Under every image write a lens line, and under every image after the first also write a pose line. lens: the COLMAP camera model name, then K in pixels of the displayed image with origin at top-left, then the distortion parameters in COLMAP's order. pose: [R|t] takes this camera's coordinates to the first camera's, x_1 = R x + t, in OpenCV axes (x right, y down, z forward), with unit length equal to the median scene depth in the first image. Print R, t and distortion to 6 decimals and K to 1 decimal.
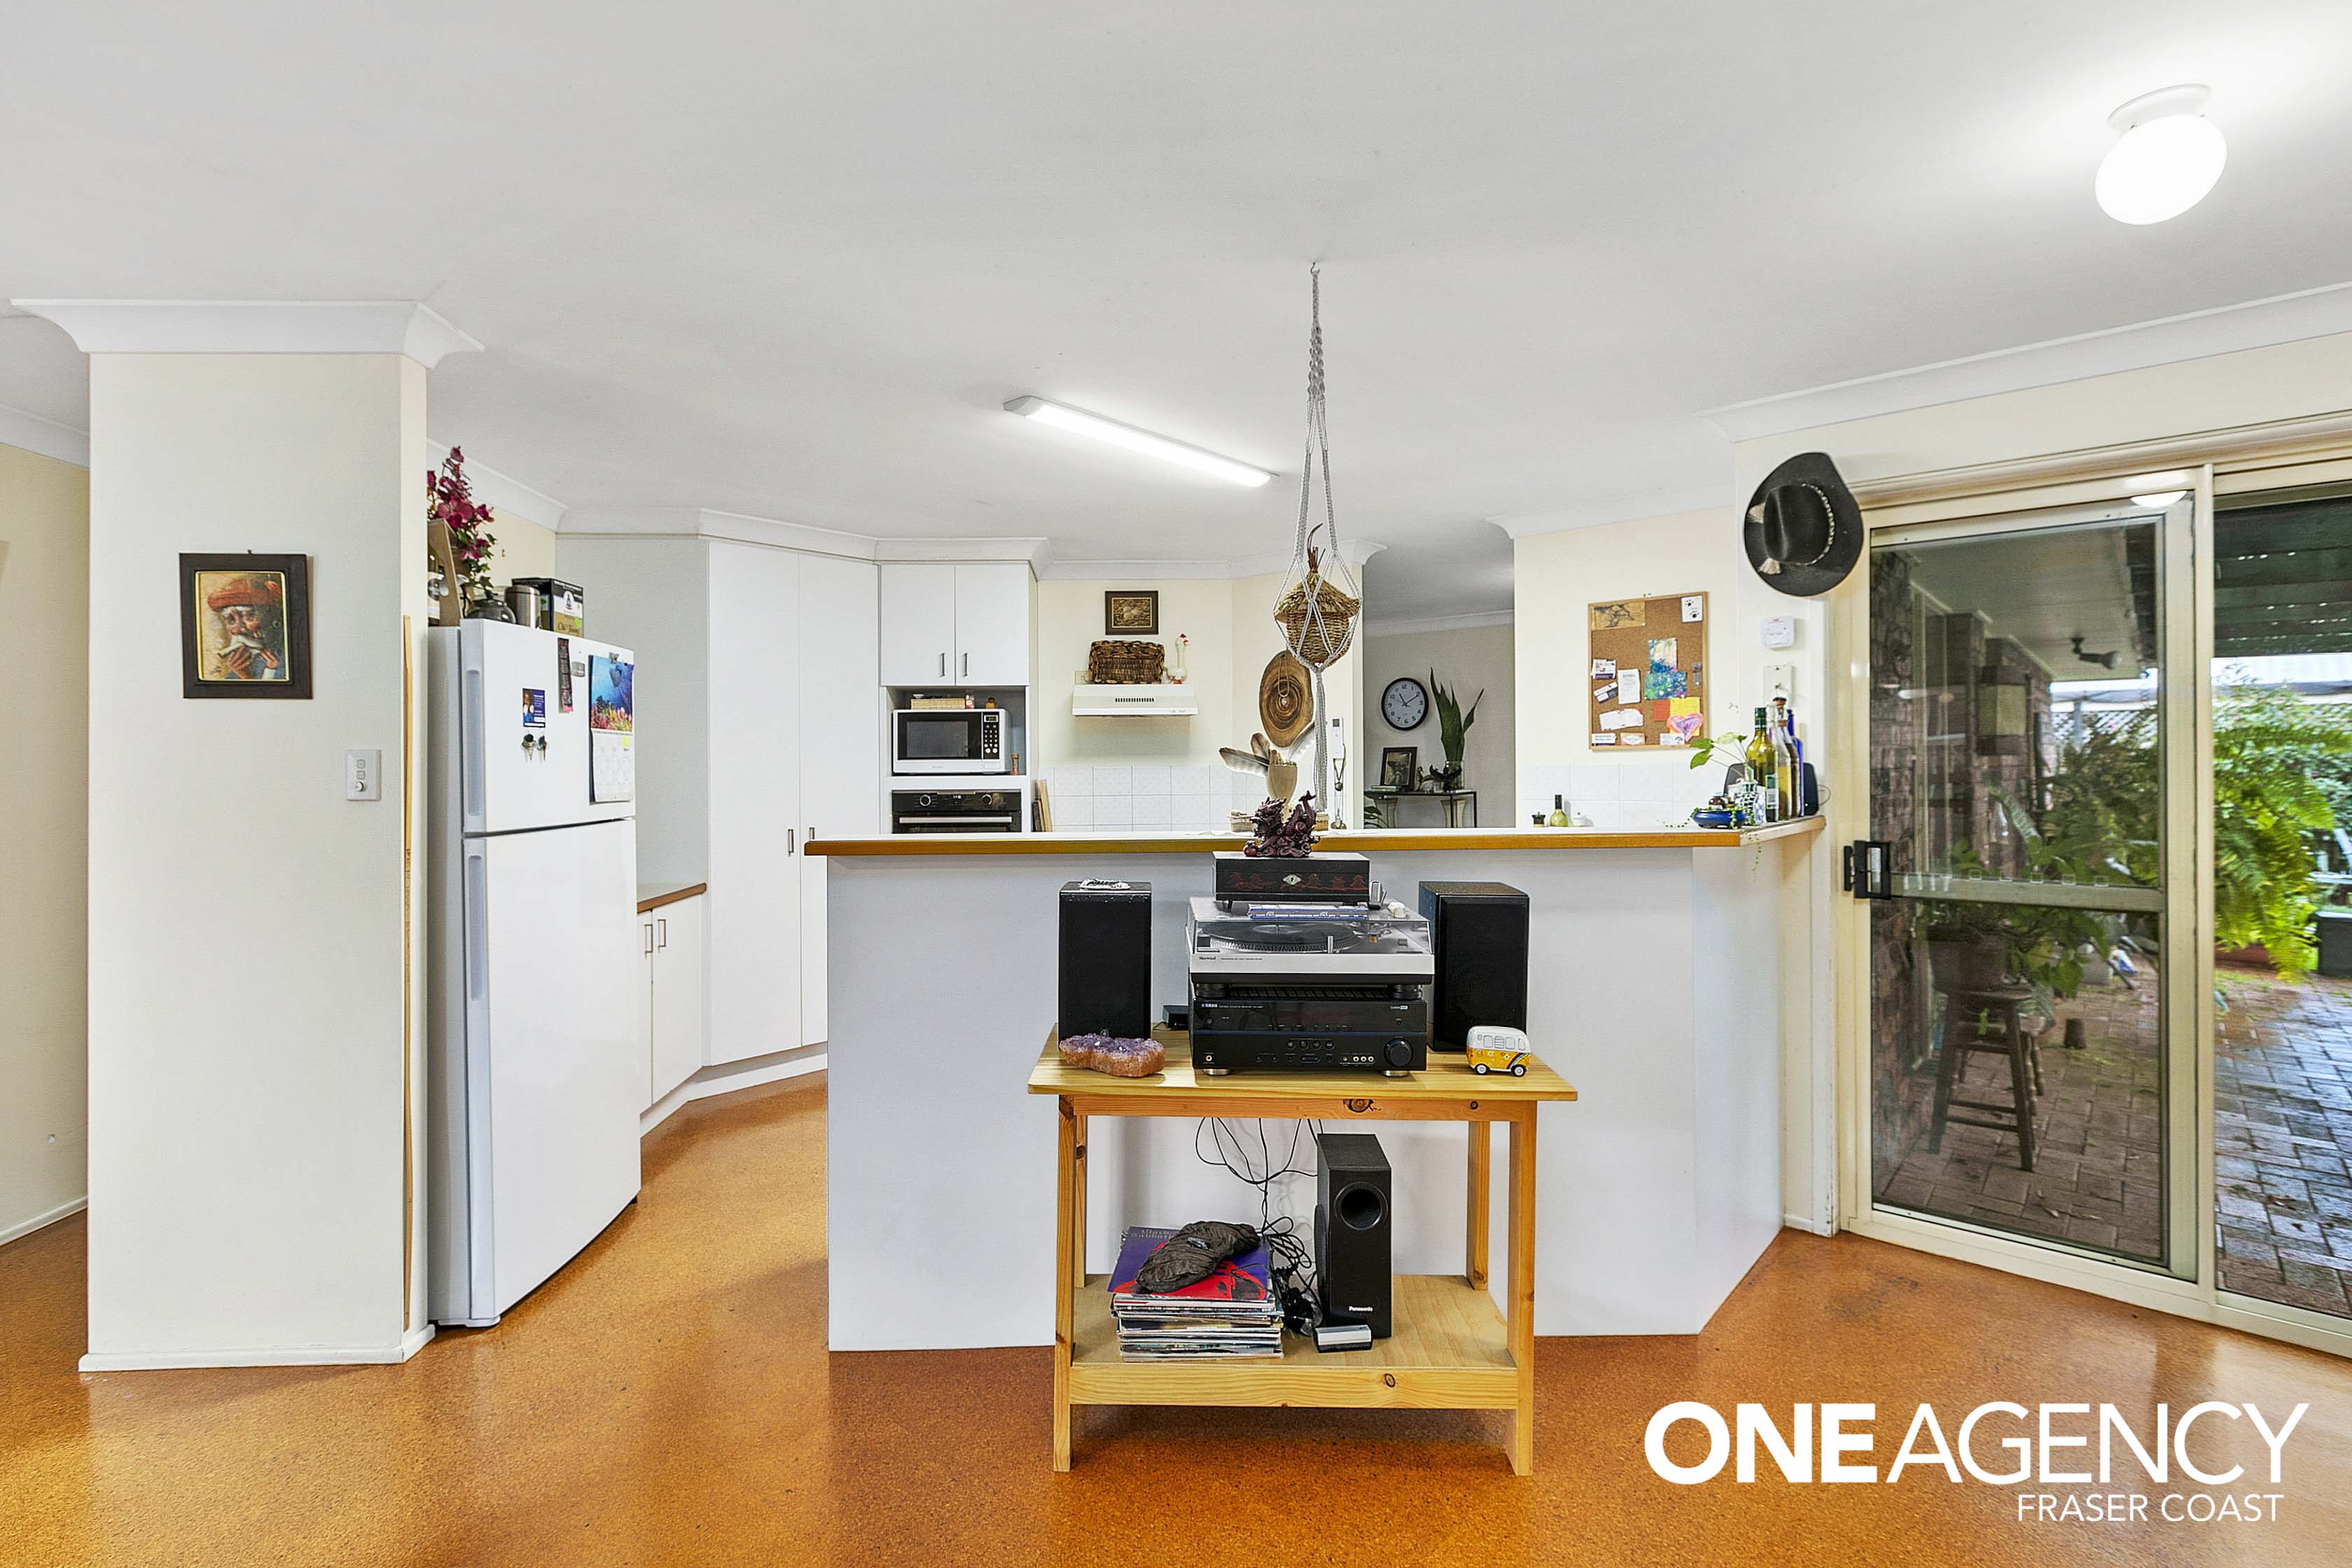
lens RADIAL K [[1097.0, 0, 1170.4], [0, 1097.0, 765.8], [0, 0, 1]] dist [0.000824, 0.000252]
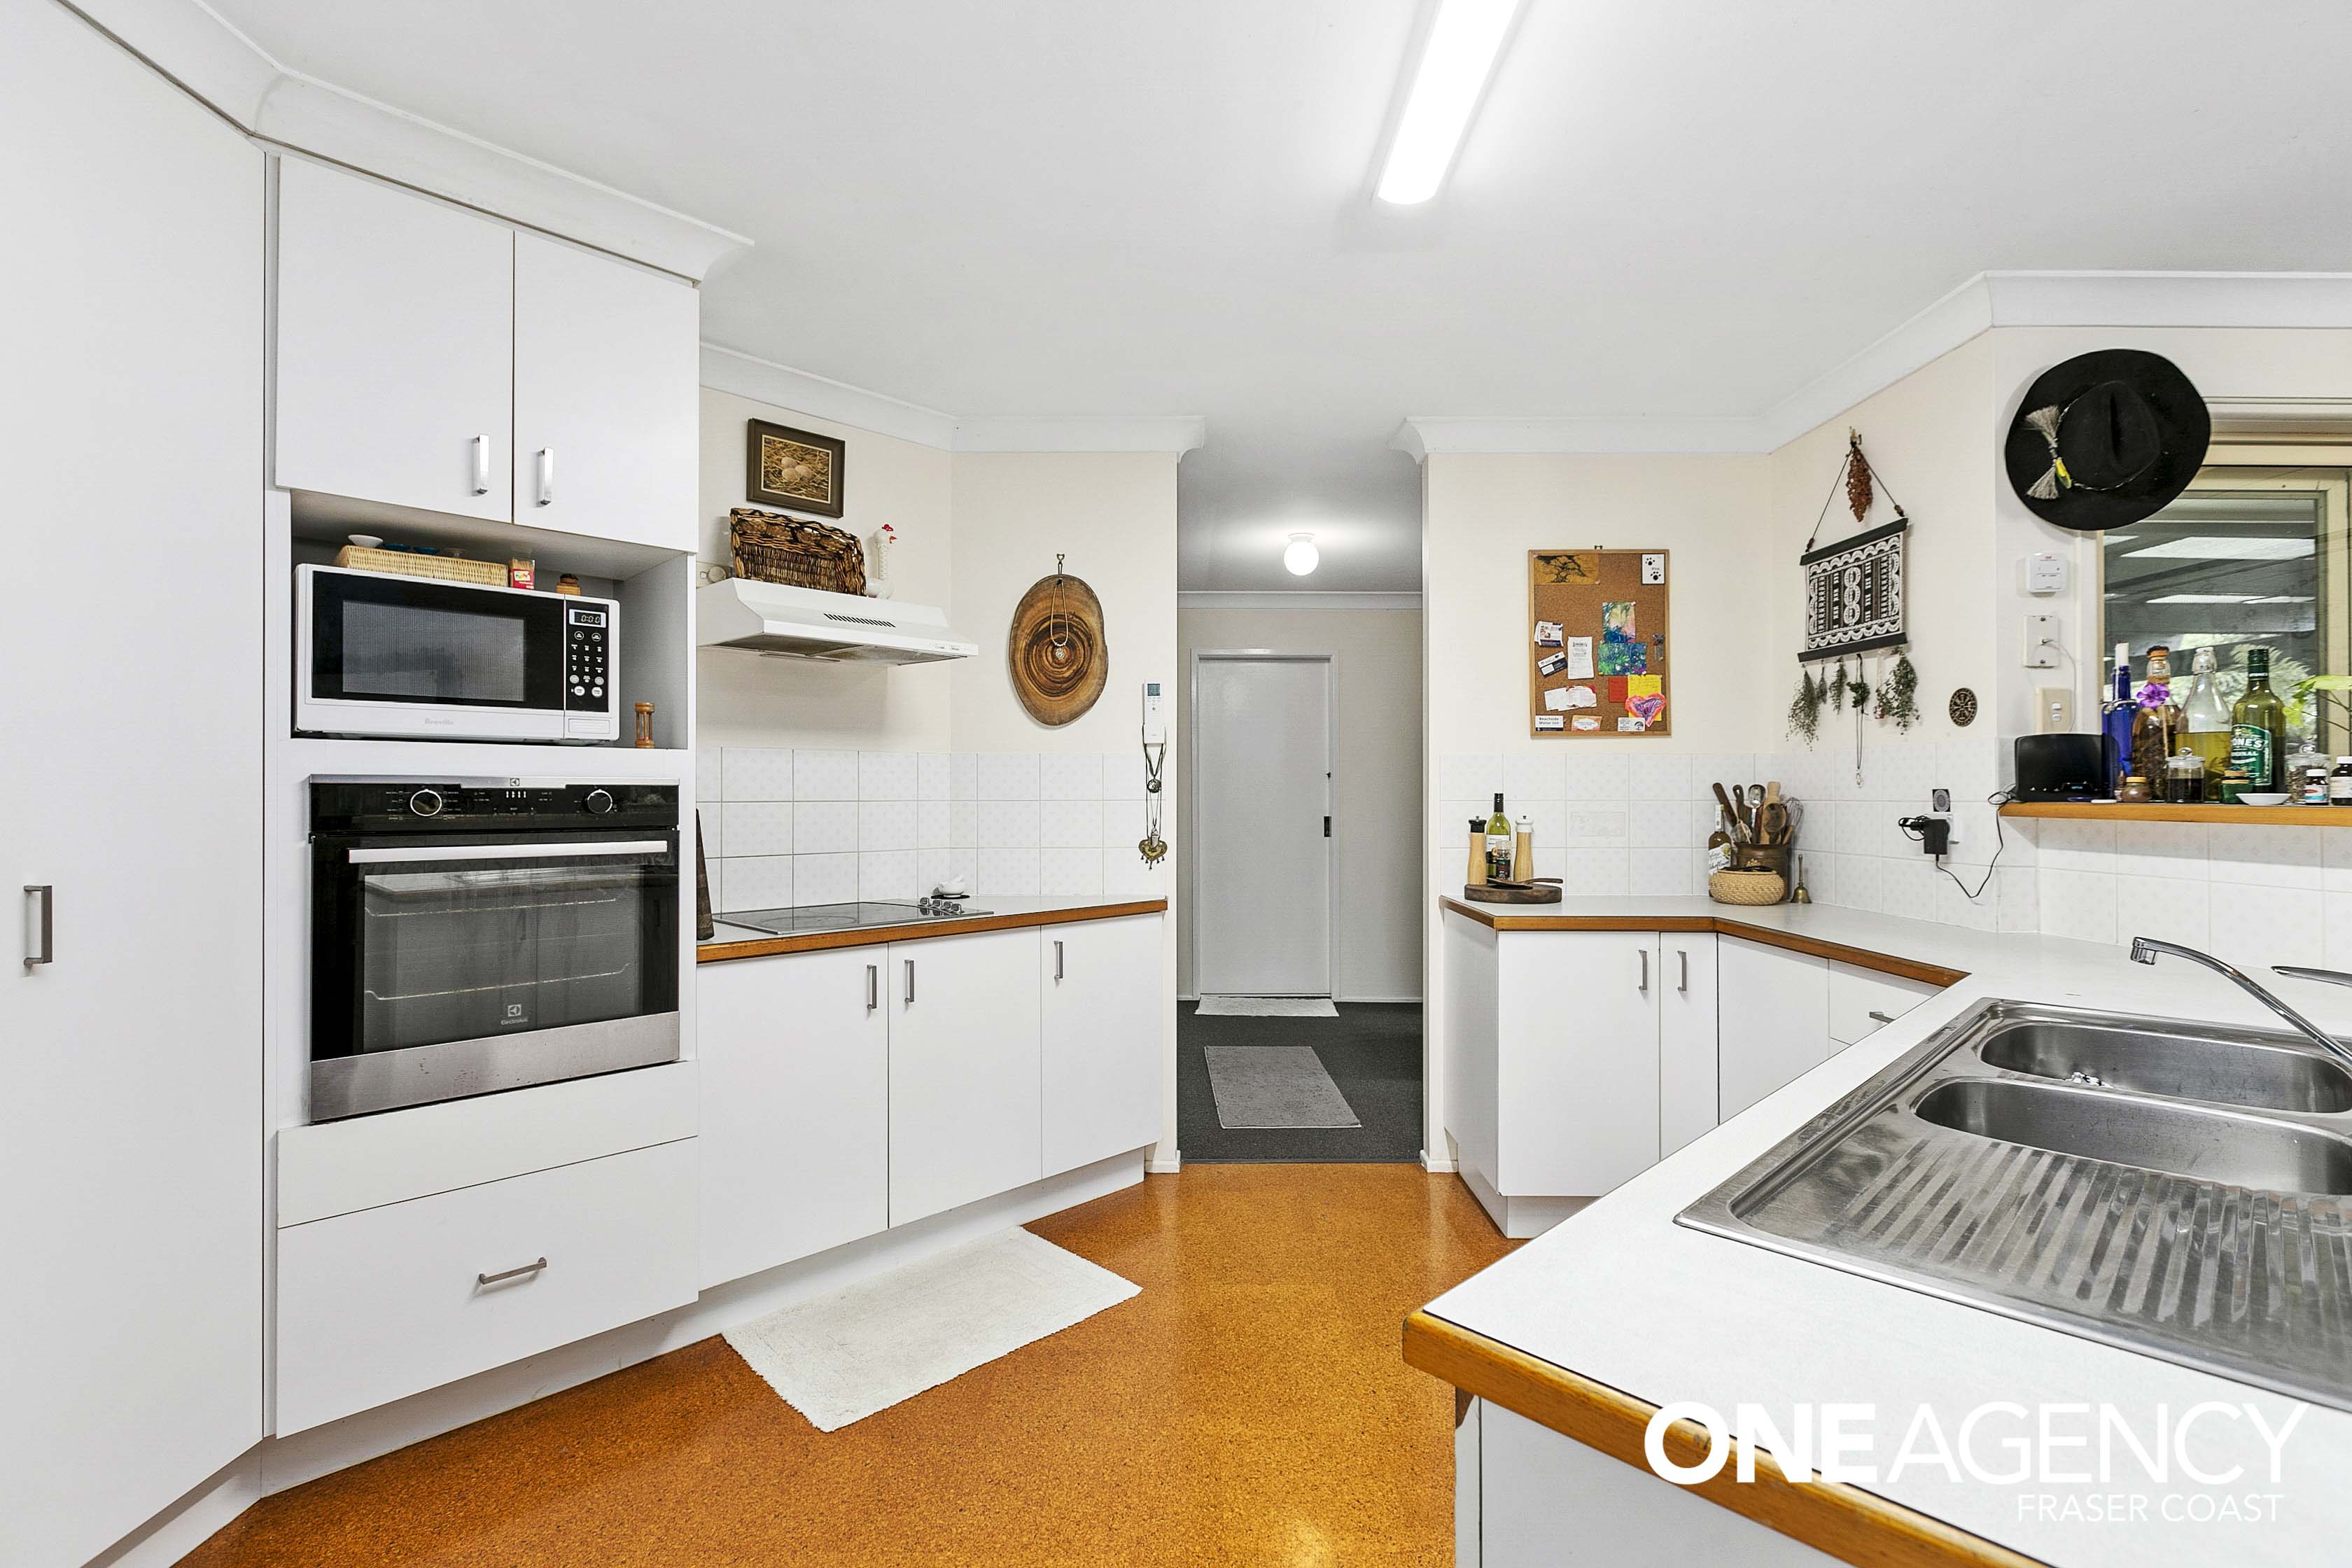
lens RADIAL K [[1033.5, 0, 1176.0], [0, 1033.5, 784.0], [0, 0, 1]] dist [-0.000086, 0.000017]
pose [[0.749660, 0.013763, 0.661680, -0.299601], [-0.003948, 0.999859, -0.016325, 0.033165], [-0.661812, 0.009626, 0.749608, 0.622345]]
